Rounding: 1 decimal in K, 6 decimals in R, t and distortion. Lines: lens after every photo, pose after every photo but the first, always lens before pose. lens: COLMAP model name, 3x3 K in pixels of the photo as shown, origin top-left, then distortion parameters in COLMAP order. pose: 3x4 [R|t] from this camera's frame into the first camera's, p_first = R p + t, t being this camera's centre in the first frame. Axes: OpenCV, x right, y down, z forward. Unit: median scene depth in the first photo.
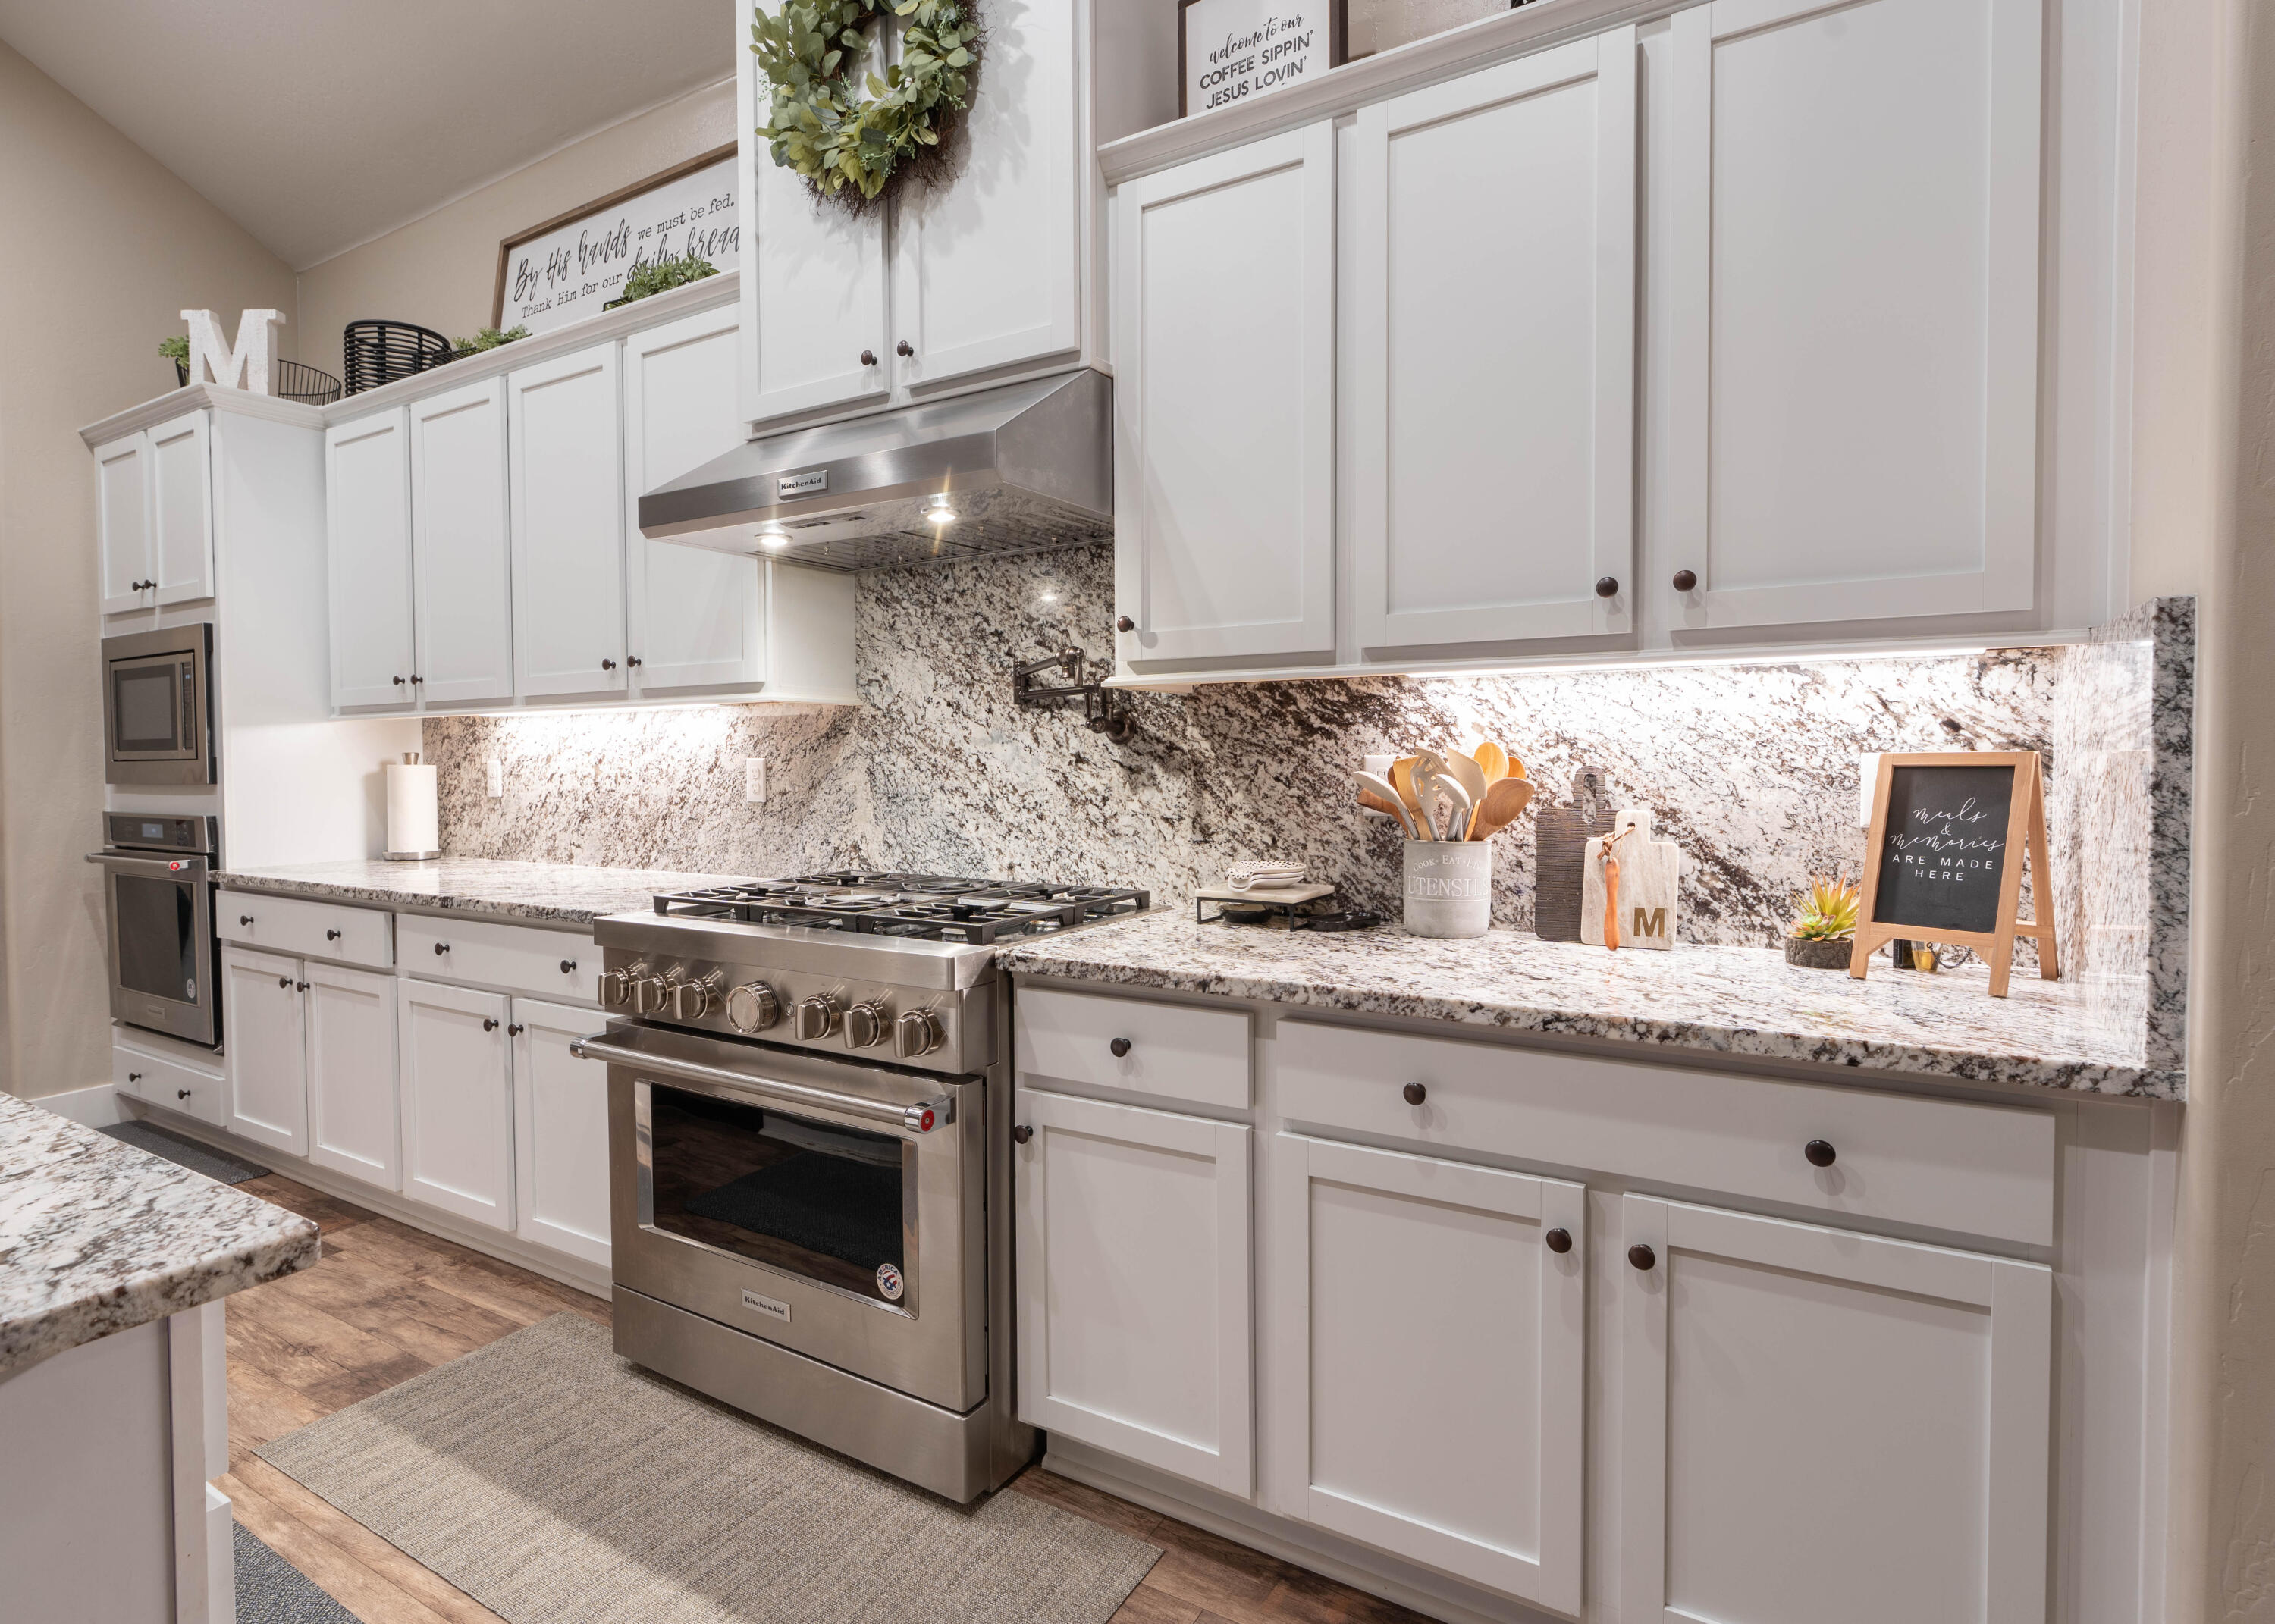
lens RADIAL K [[1181.7, 0, 1104.5], [0, 1181.7, 791.0], [0, 0, 1]] dist [0.004041, -0.001235]
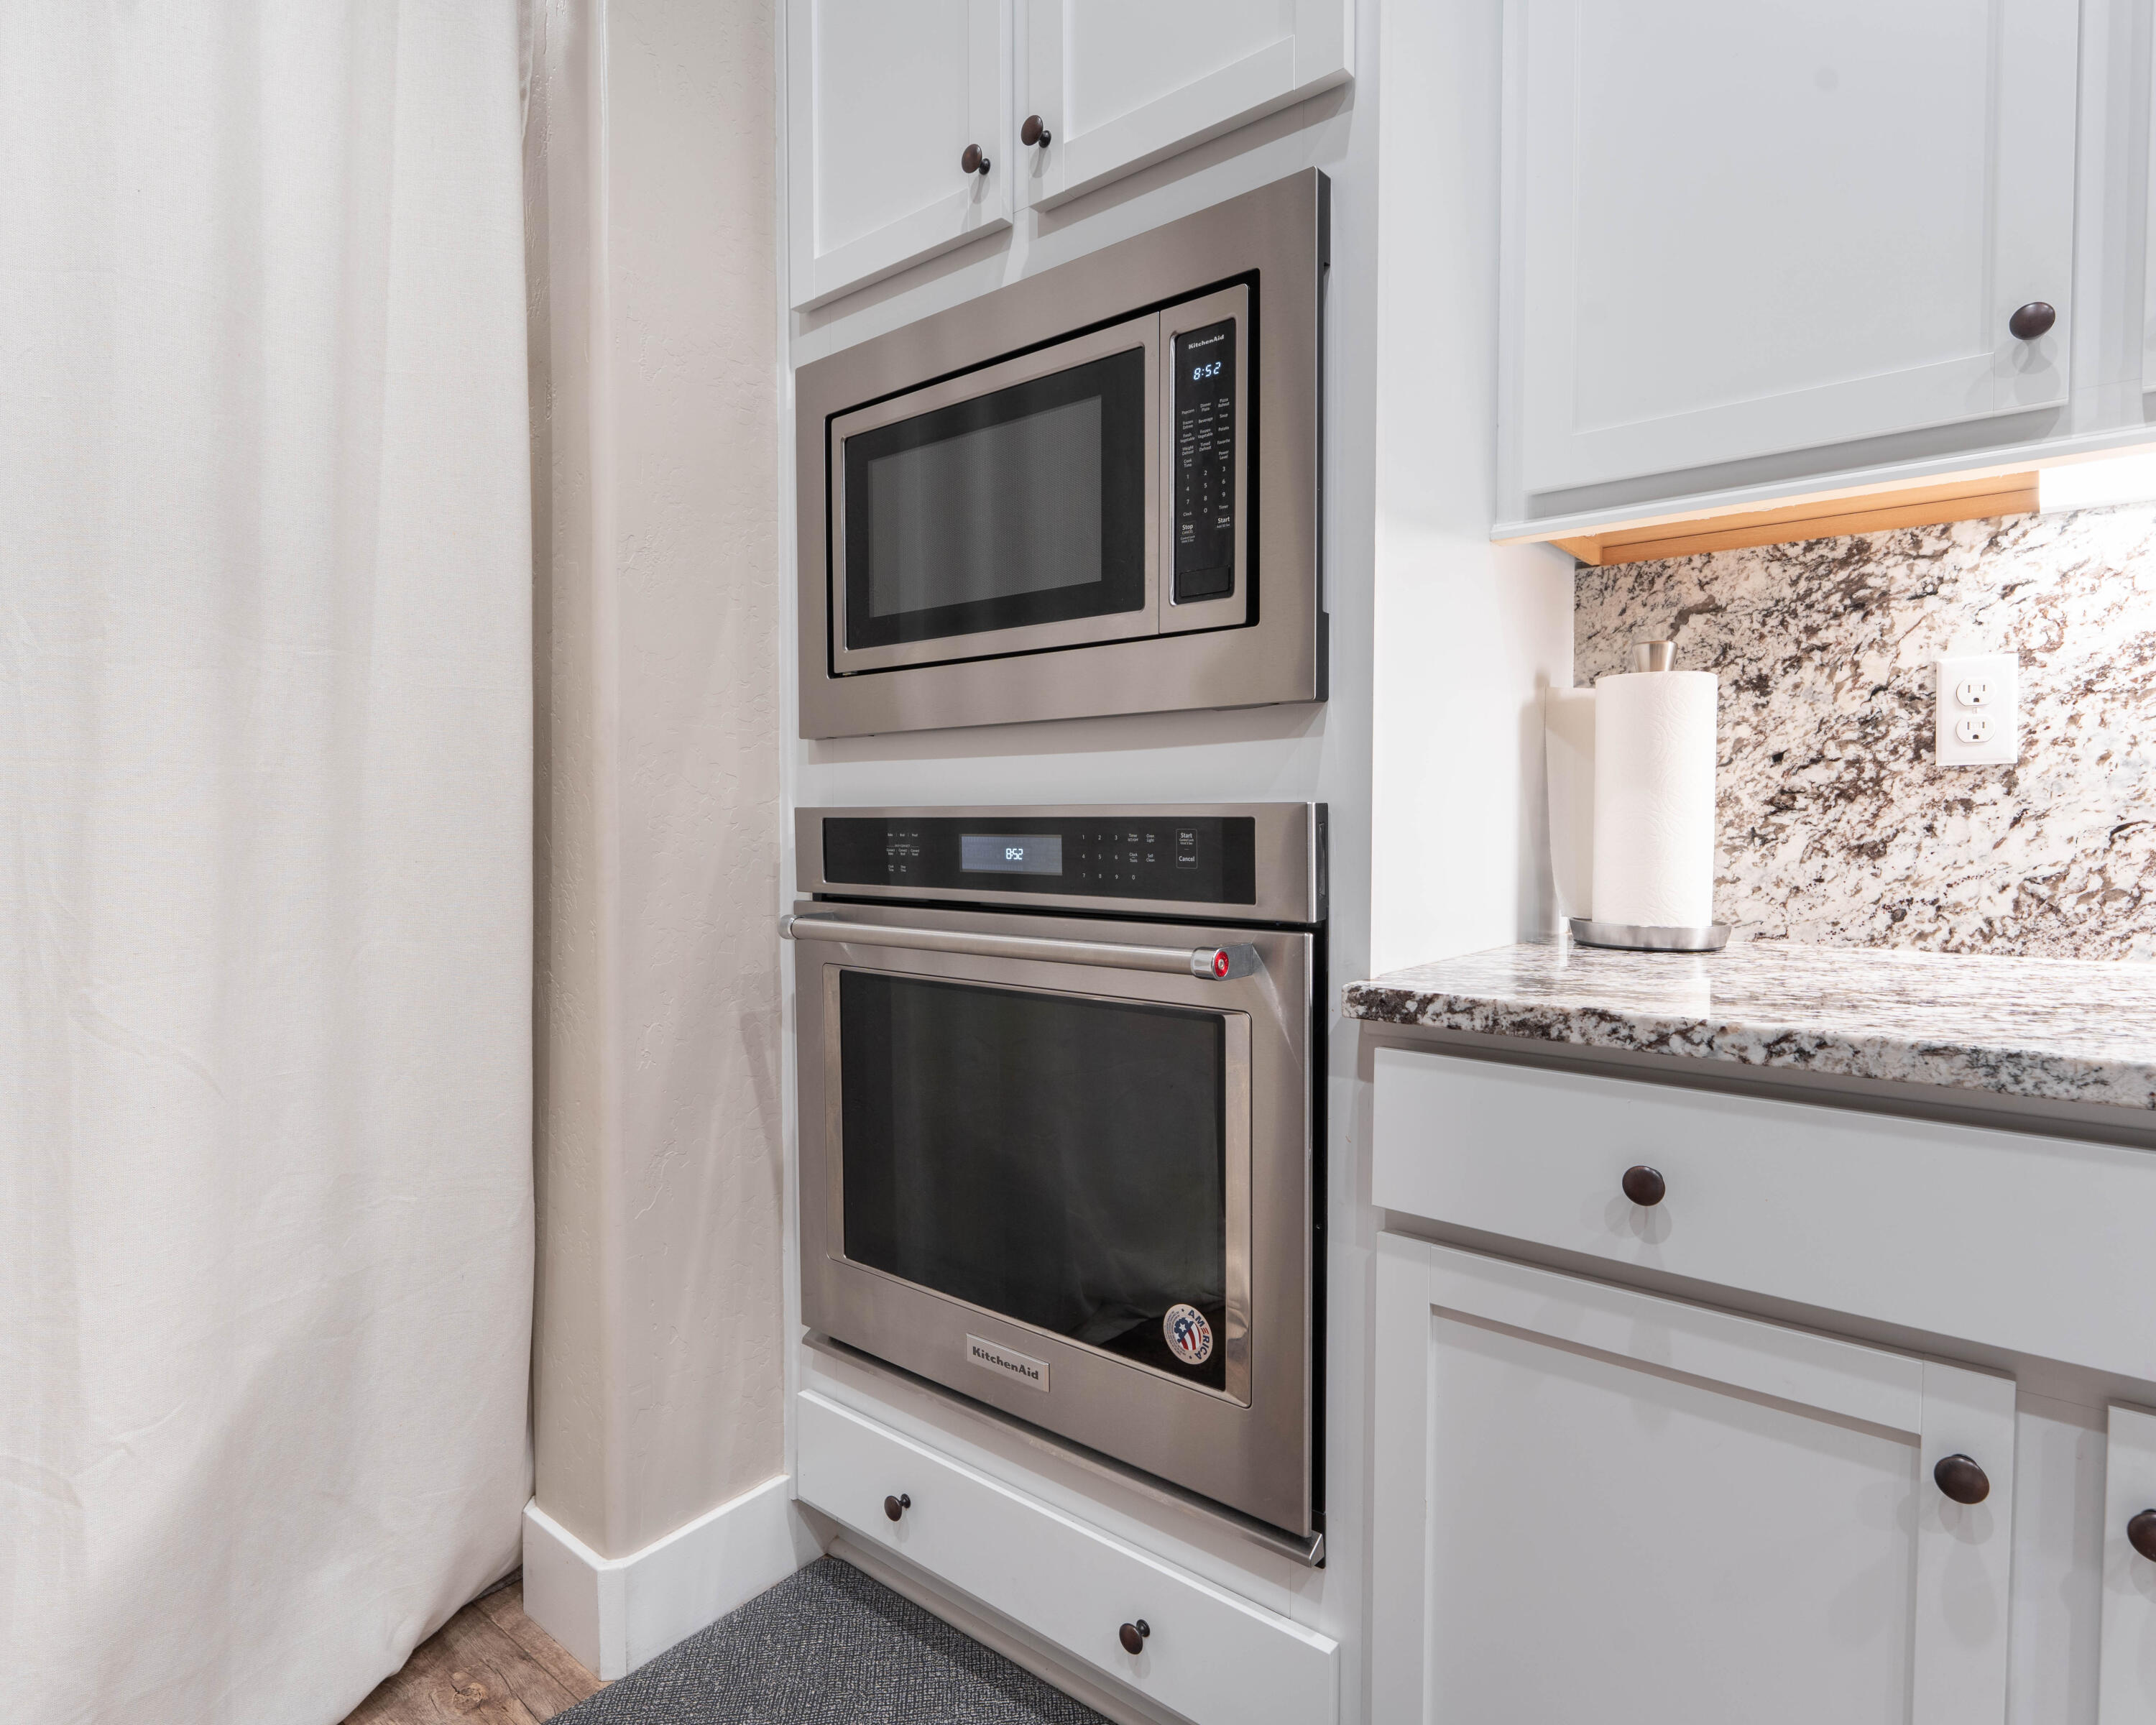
lens RADIAL K [[1207.4, 0, 1086.8], [0, 1207.4, 863.6], [0, 0, 1]] dist [-0.001529, -0.001258]
pose [[0.992240, 0.011224, -0.123828, -1.048950], [-0.010316, 0.999915, 0.007967, 0.047382], [0.123907, -0.006628, 0.992272, 0.920322]]
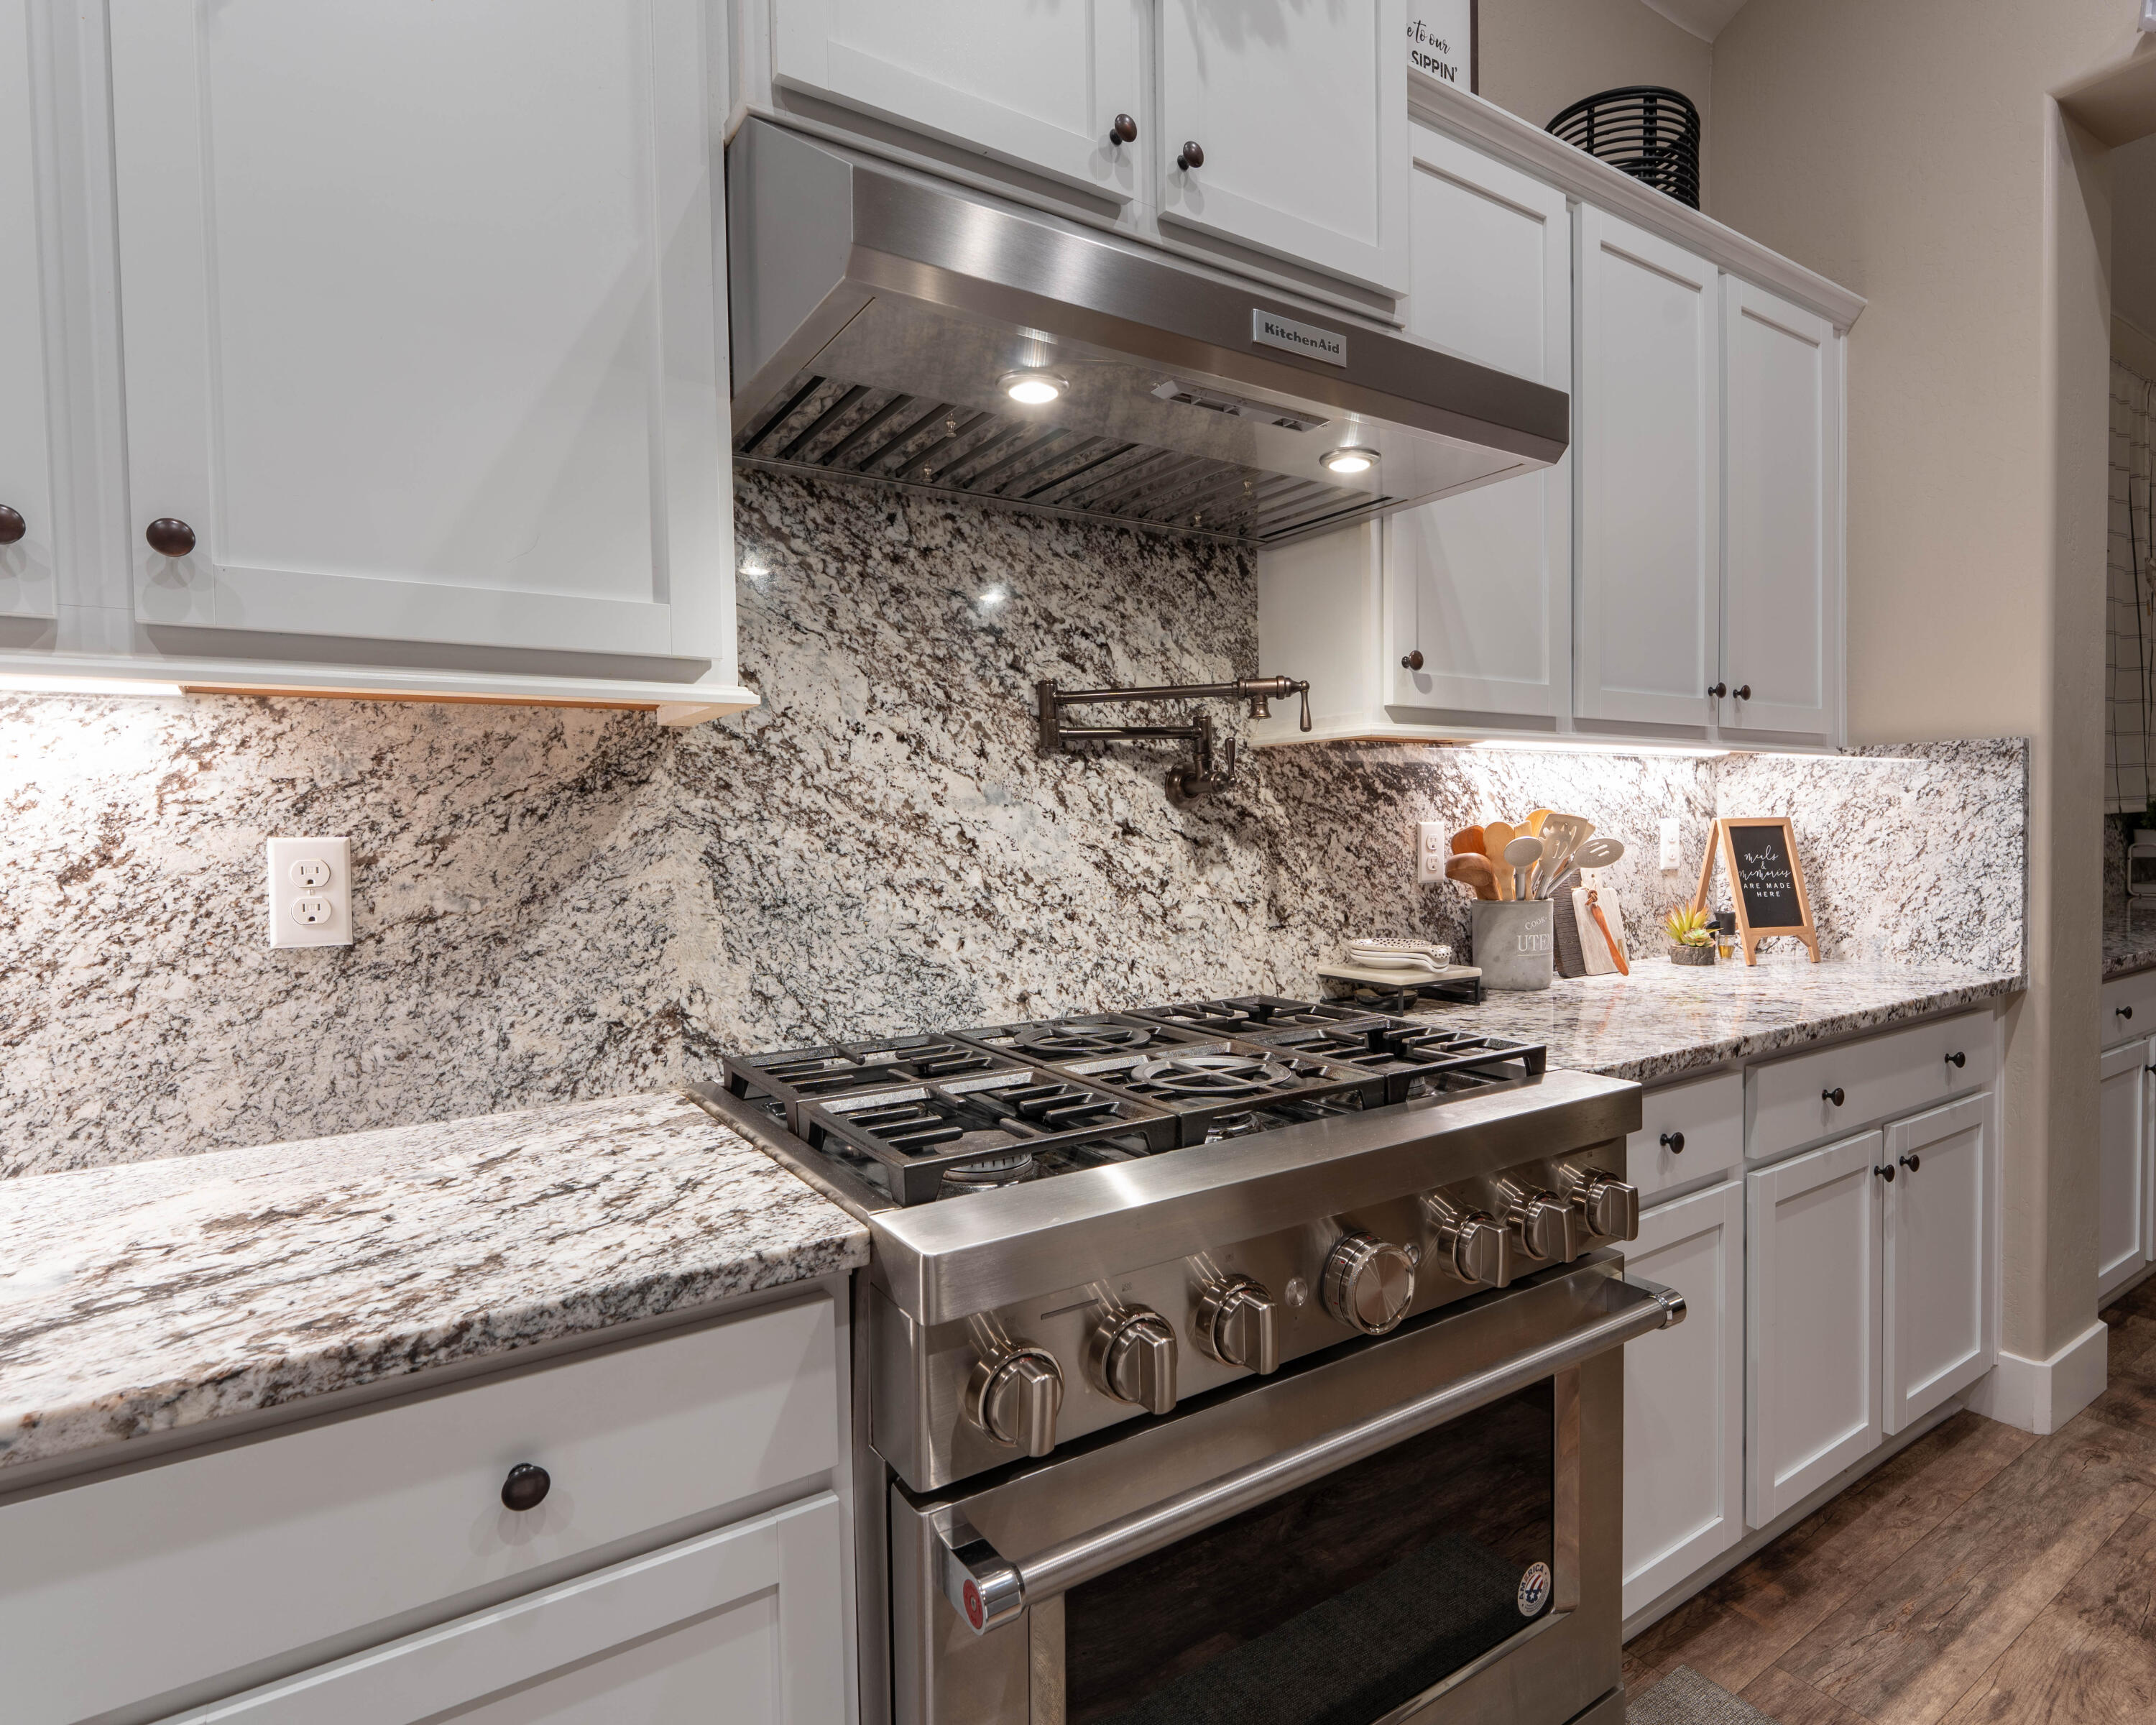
lens RADIAL K [[1184.1, 0, 1177.5], [0, 1184.1, 865.6], [0, 0, 1]] dist [-0.002858, -0.000657]
pose [[0.375410, -0.032244, 0.926298, -0.665727], [0.037905, 0.999093, 0.019415, -0.017911], [-0.926083, 0.027823, 0.376292, 0.702208]]
